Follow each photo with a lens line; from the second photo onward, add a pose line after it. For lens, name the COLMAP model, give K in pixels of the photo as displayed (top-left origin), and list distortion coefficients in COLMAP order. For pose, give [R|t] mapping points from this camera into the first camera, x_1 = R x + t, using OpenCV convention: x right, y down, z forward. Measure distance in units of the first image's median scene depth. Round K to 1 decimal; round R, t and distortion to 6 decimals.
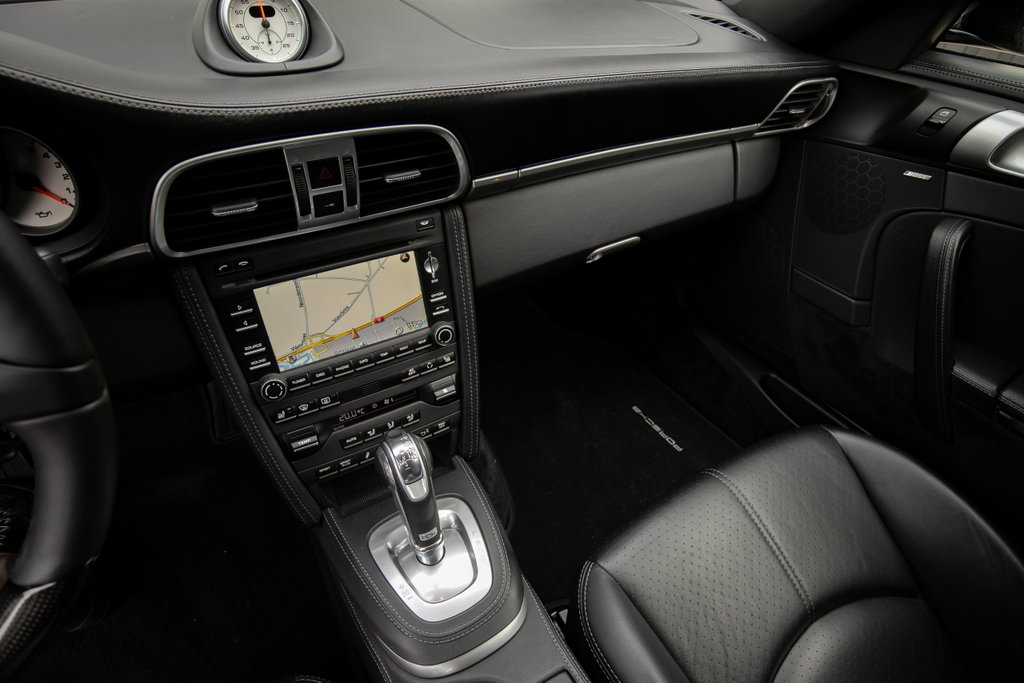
lens RADIAL K [[521.5, 0, 512.0], [0, 521.5, 341.5], [0, 0, 1]] dist [-0.034135, 0.001279]
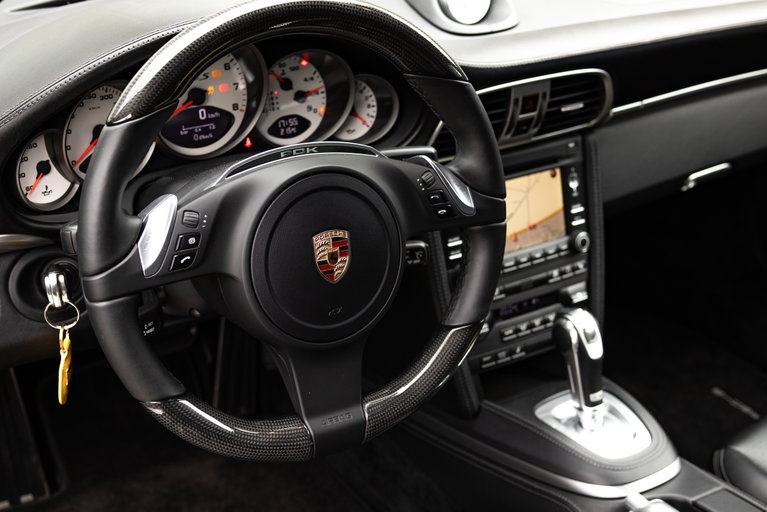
lens RADIAL K [[1094.2, 0, 383.5], [0, 1094.2, 256.0], [0, 0, 1]] dist [0.121729, 0.027219]
pose [[0.999204, -0.014400, 0.037208, -0.696764], [0.020677, 0.984482, -0.174262, 0.454360], [-0.034121, 0.174893, 0.983996, -1.423336]]
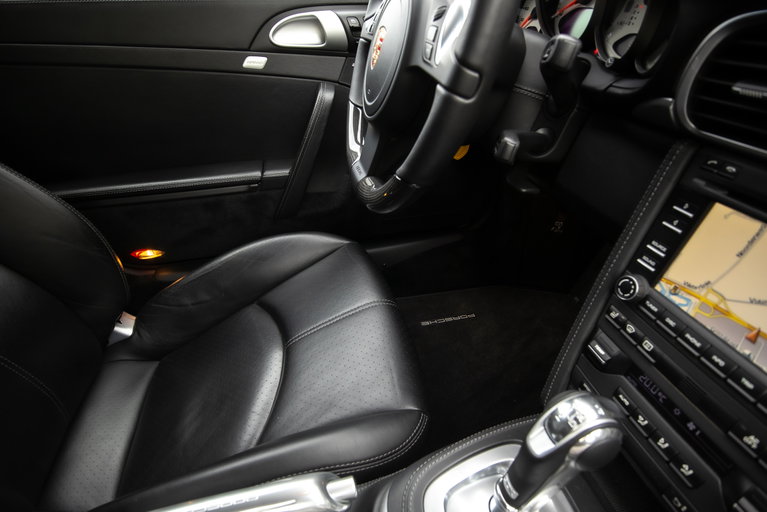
lens RADIAL K [[390.6, 0, 383.5], [0, 390.6, 256.0], [0, 0, 1]] dist [-0.034135, 0.001279]
pose [[-0.275922, 0.495917, -0.823367, 0.205446], [-0.601479, 0.579084, 0.550349, -0.057014], [0.749727, 0.647091, 0.138502, 0.488674]]
